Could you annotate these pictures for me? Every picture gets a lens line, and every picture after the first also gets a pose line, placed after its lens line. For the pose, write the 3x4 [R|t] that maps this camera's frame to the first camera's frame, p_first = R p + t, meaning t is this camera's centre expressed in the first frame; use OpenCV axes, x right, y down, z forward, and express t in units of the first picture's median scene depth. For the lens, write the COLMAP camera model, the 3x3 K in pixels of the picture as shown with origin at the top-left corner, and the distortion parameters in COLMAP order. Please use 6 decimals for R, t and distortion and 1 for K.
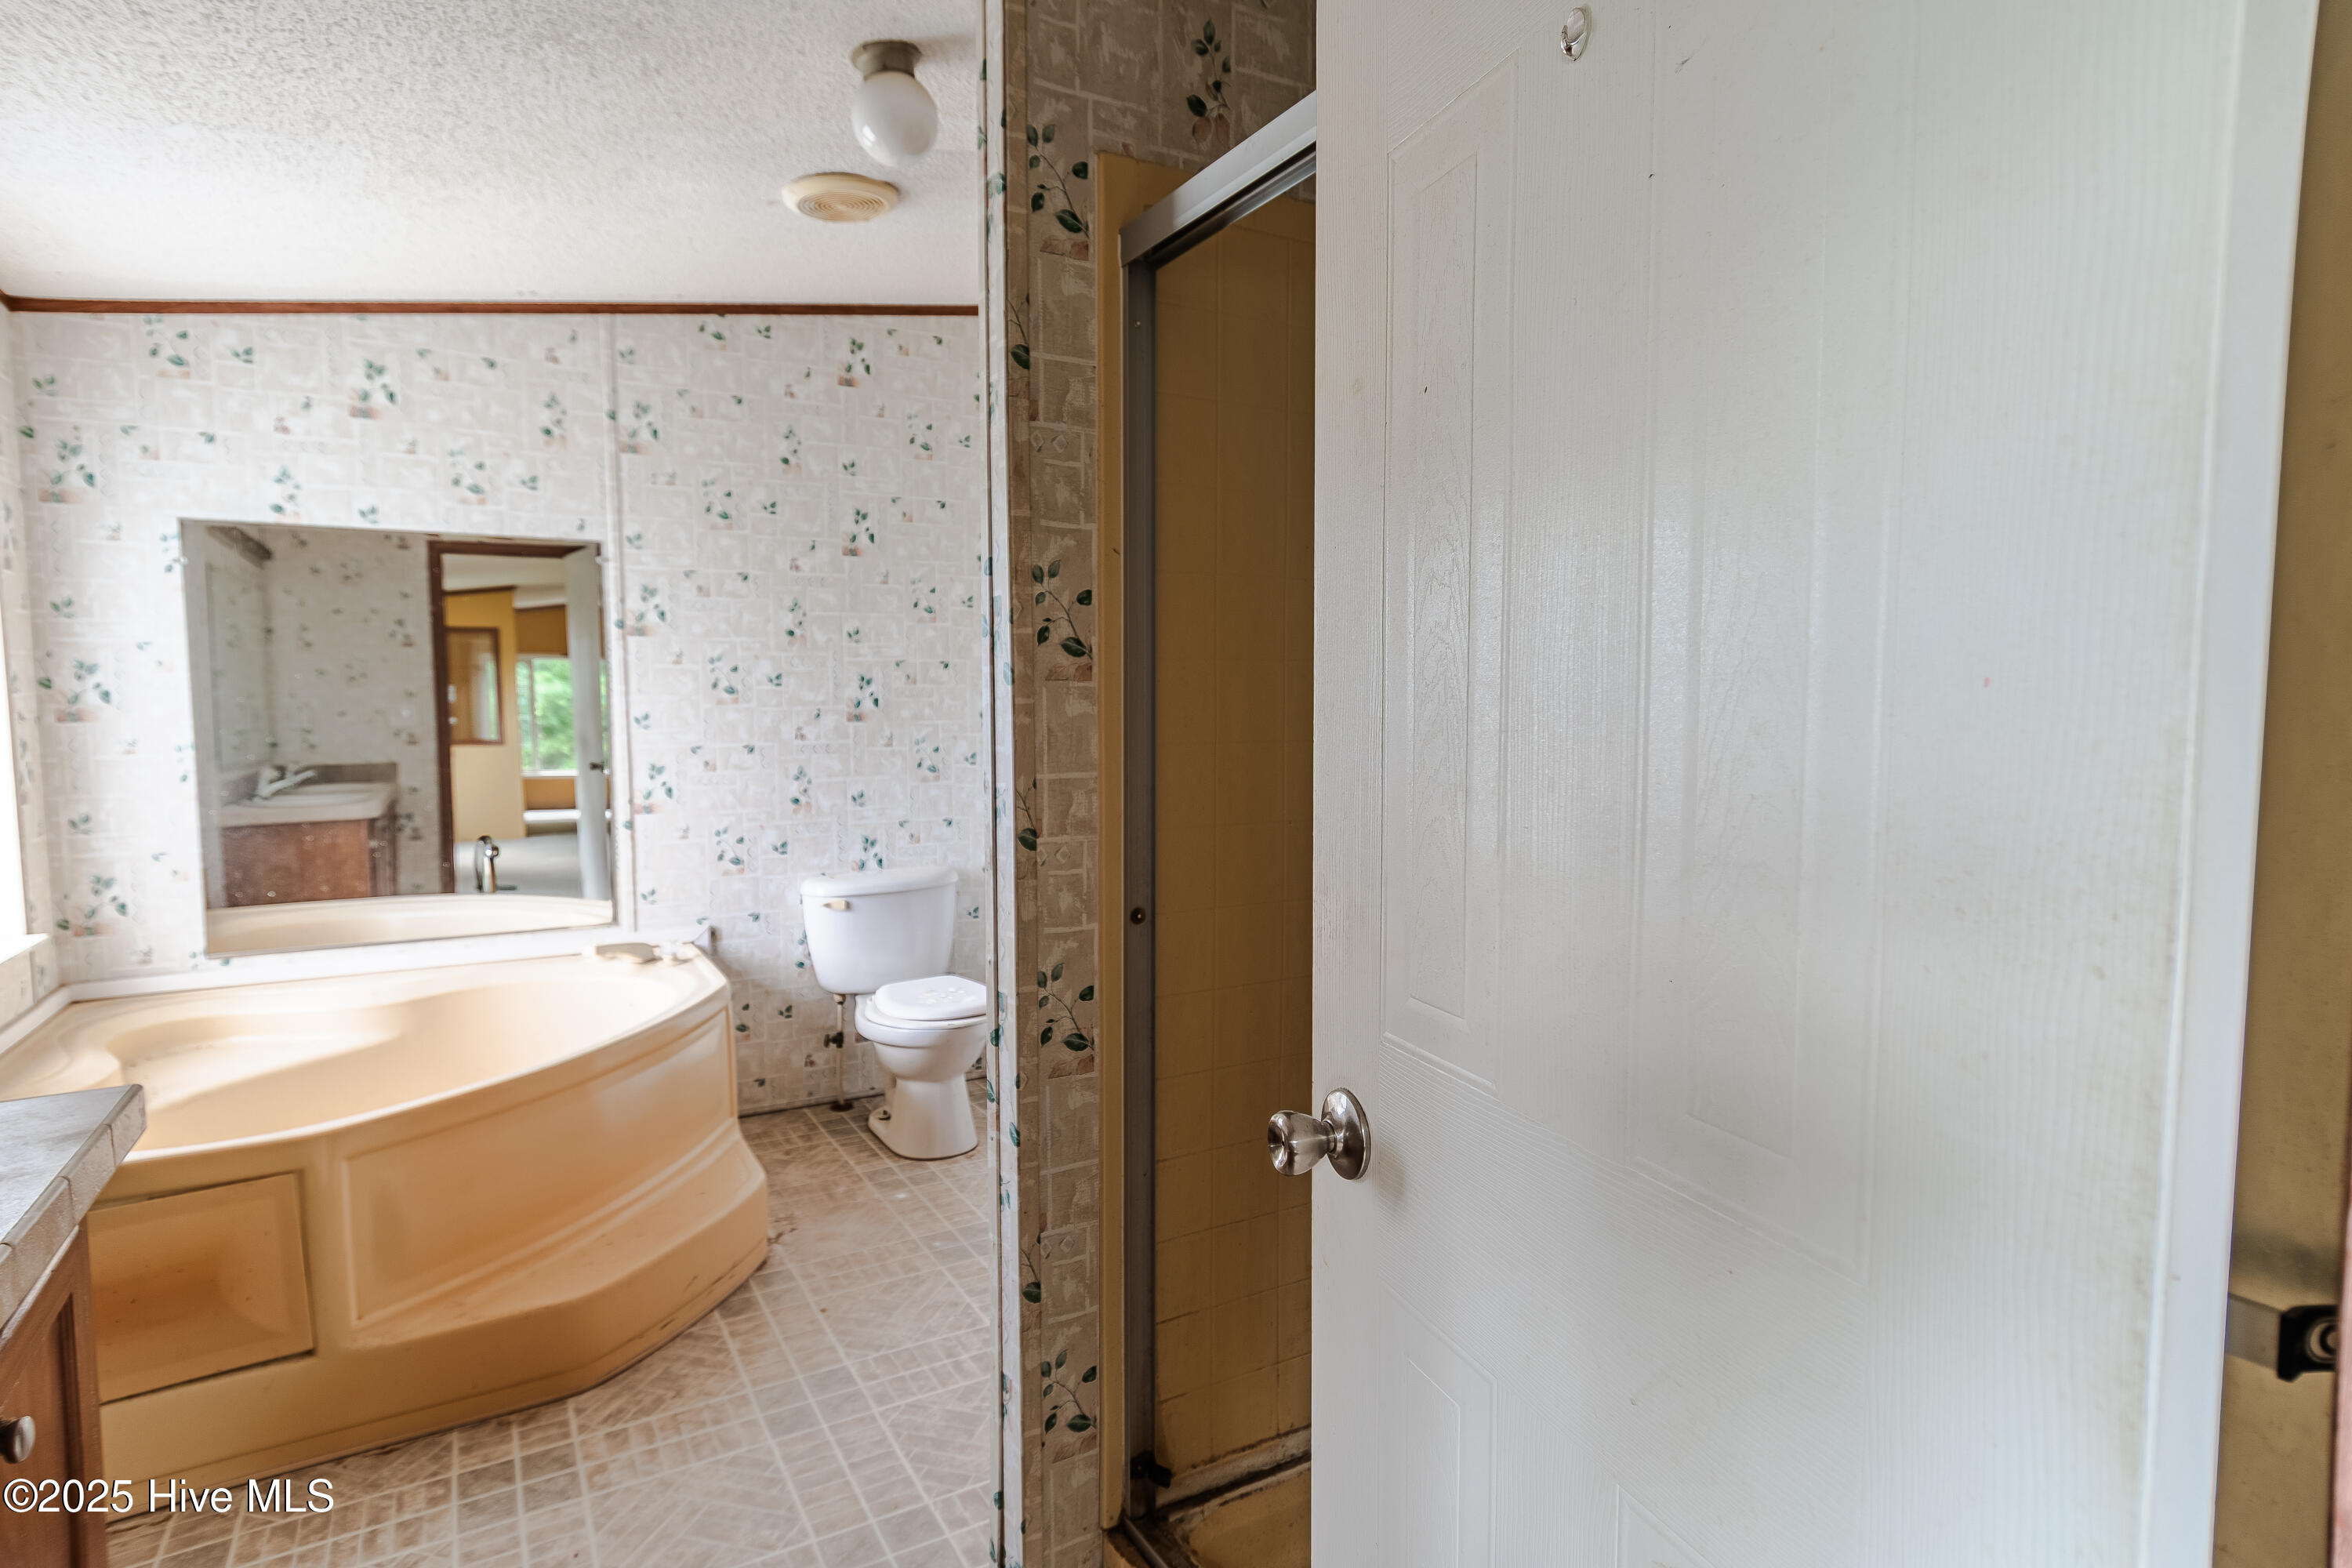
lens RADIAL K [[1224.5, 0, 1162.3], [0, 1224.5, 797.2], [0, 0, 1]] dist [0.013428, -0.008092]
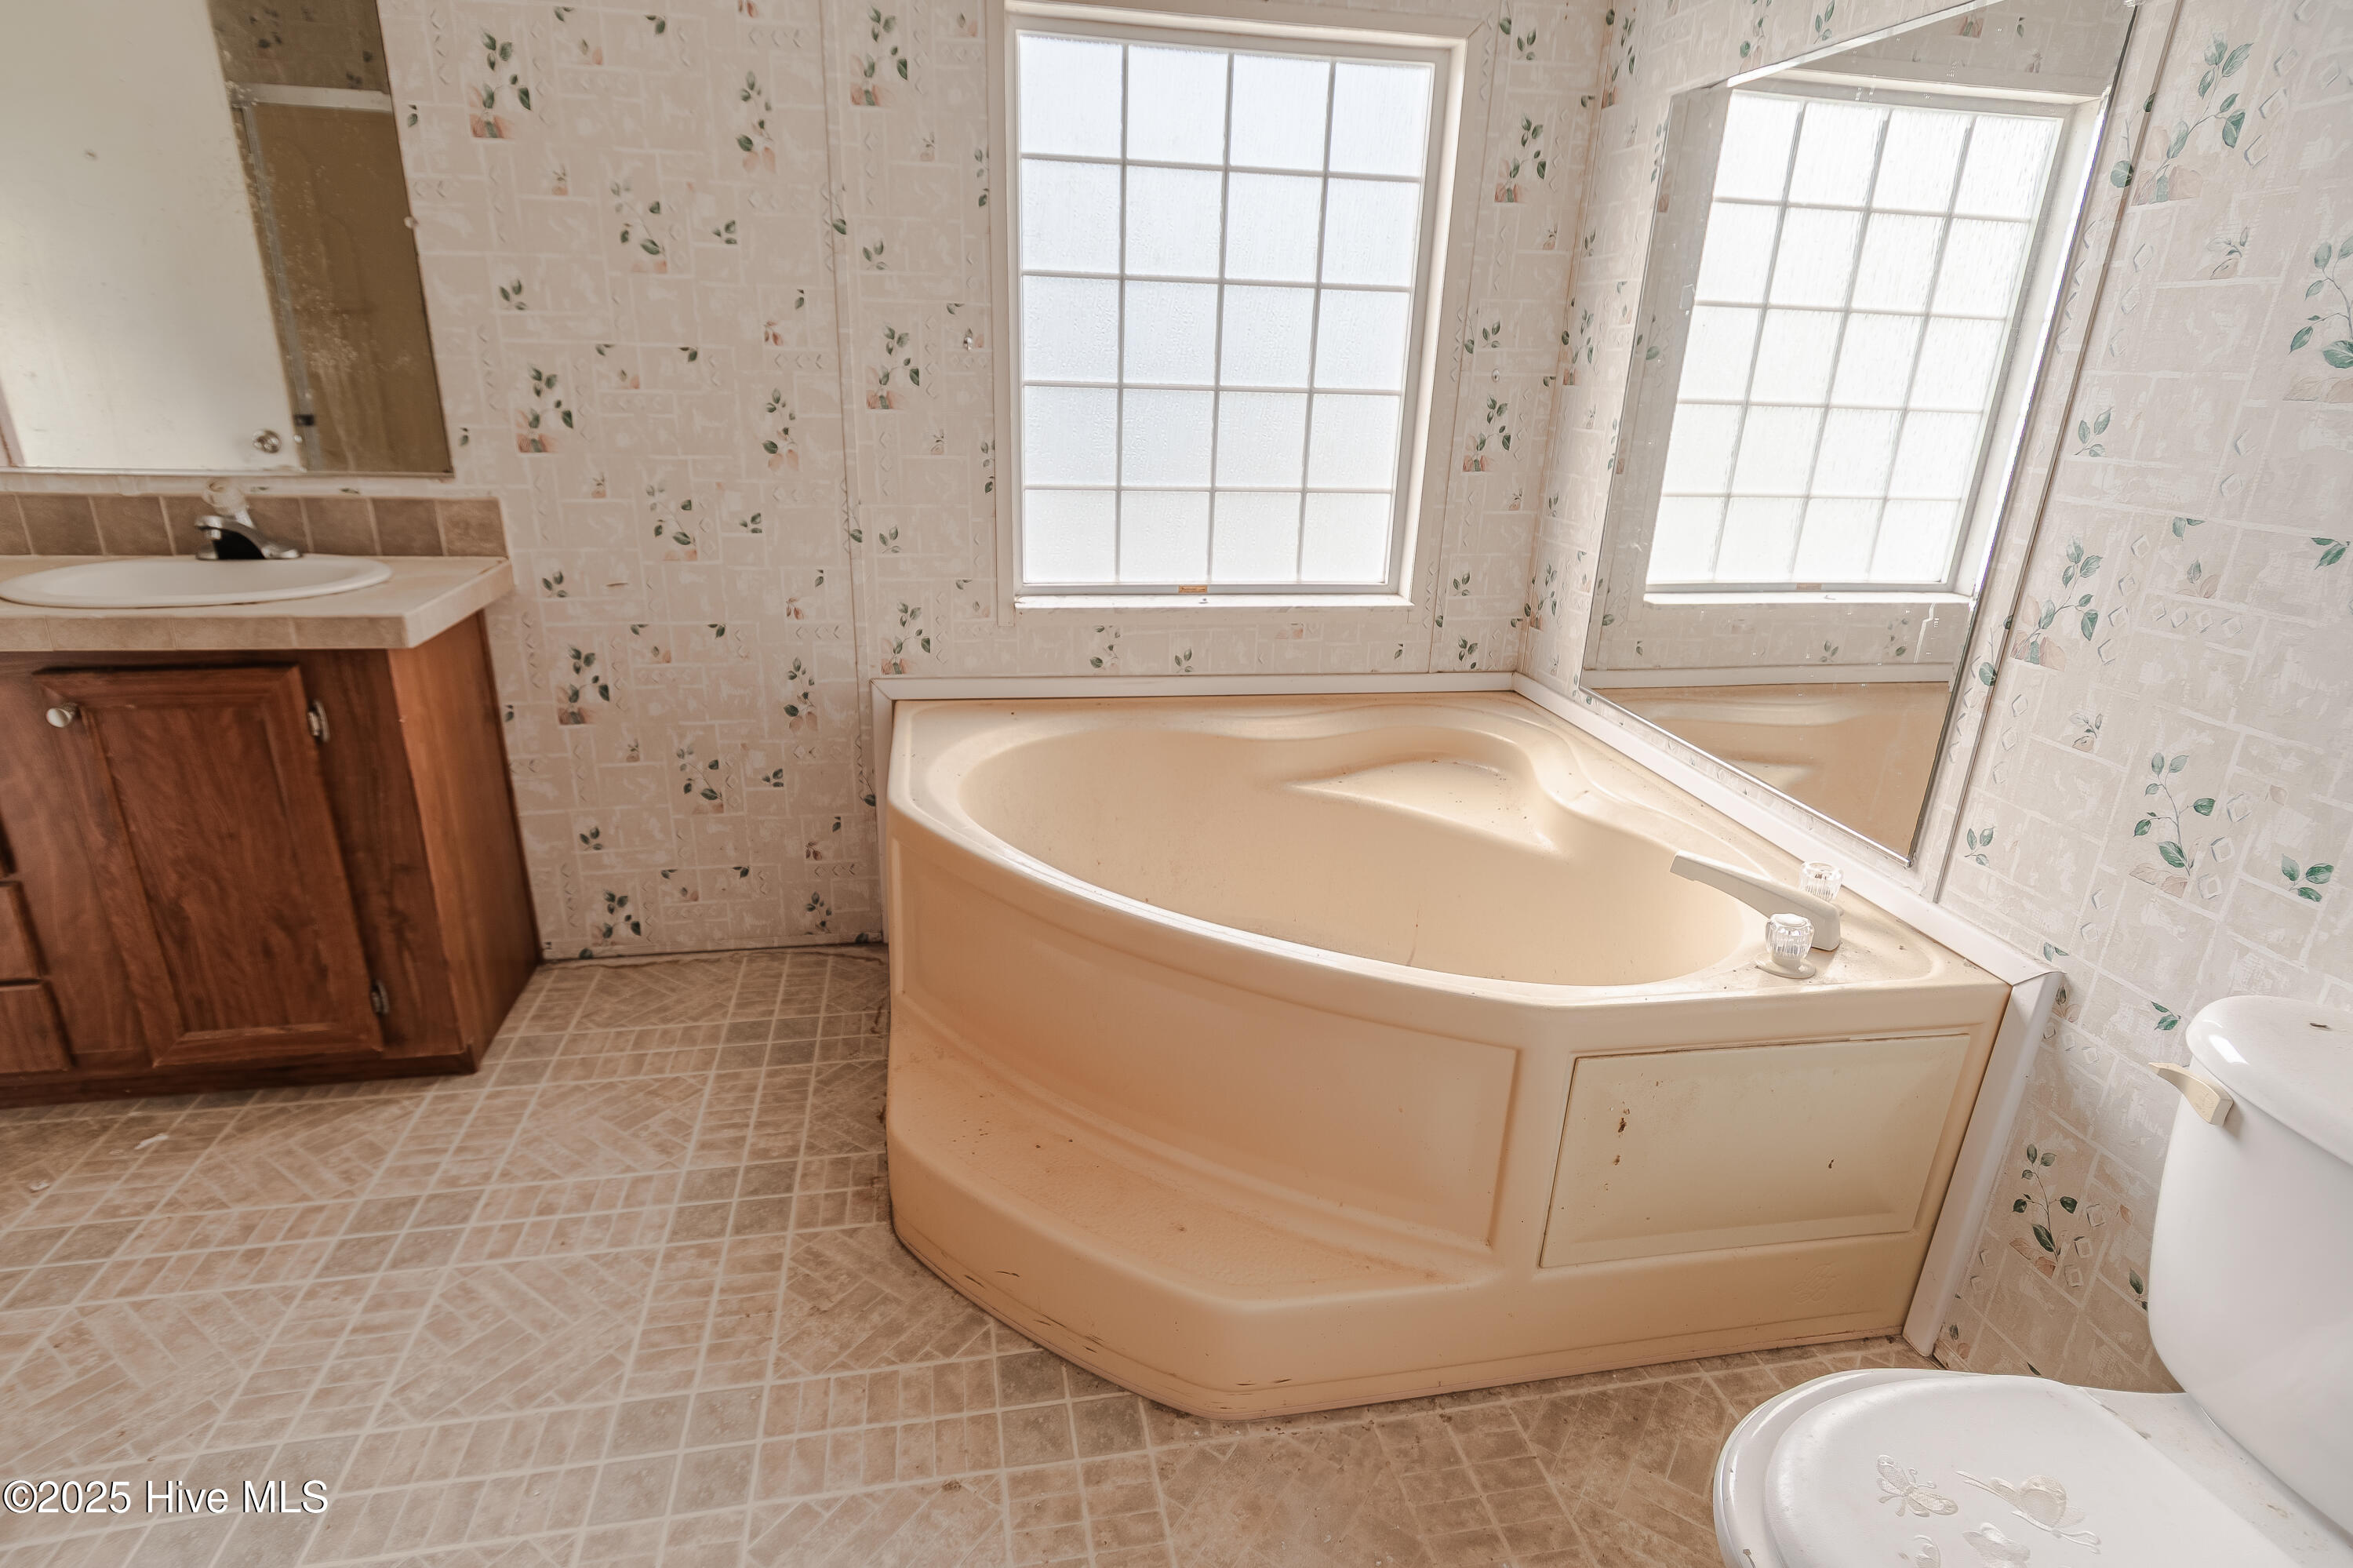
lens RADIAL K [[1225.1, 0, 1159.2], [0, 1225.1, 792.2], [0, 0, 1]] dist [0.013428, -0.008092]
pose [[-0.320650, 0.316860, -0.892627, 0.085740], [-0.108899, 0.923806, 0.367047, -0.083450], [0.940917, 0.214900, -0.261713, 1.029836]]
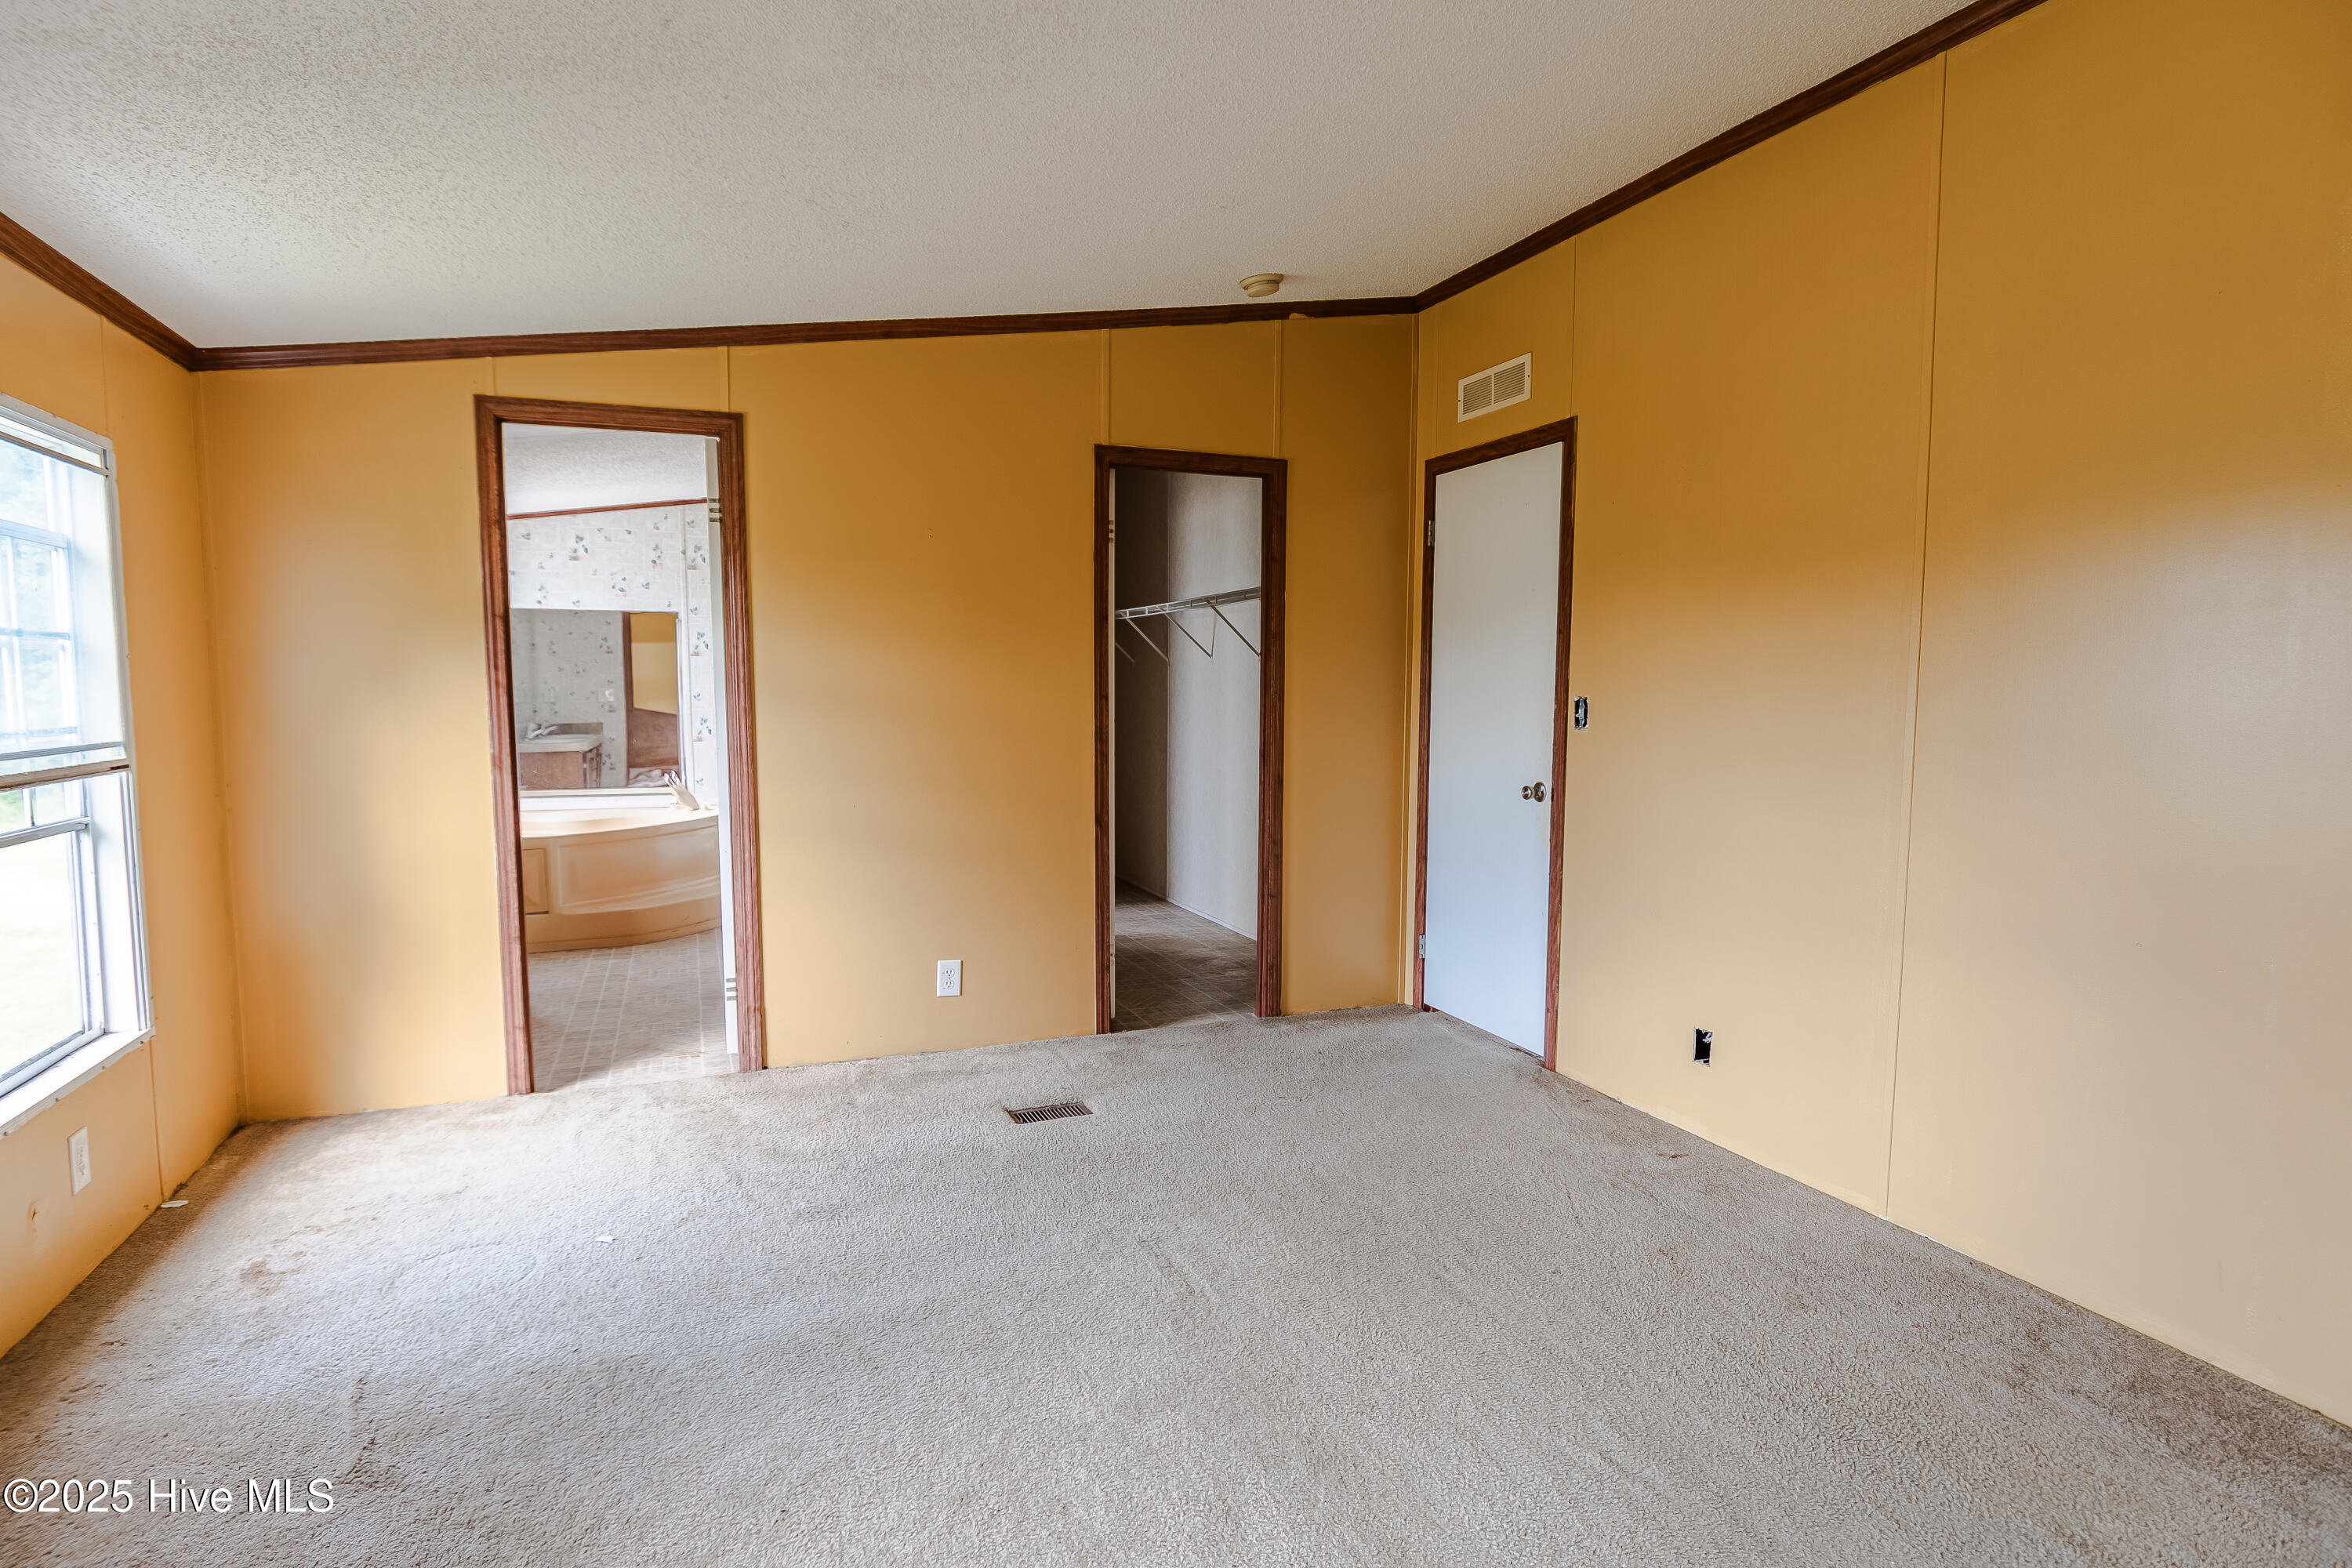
lens RADIAL K [[1224.5, 0, 1171.3], [0, 1224.5, 784.2], [0, 0, 1]] dist [0.013428, -0.008092]
pose [[0.989564, 0.013541, -0.143455, 0.829386], [-0.013261, 0.999908, 0.002911, 0.086759], [0.143481, -0.000978, 0.989653, -1.167059]]
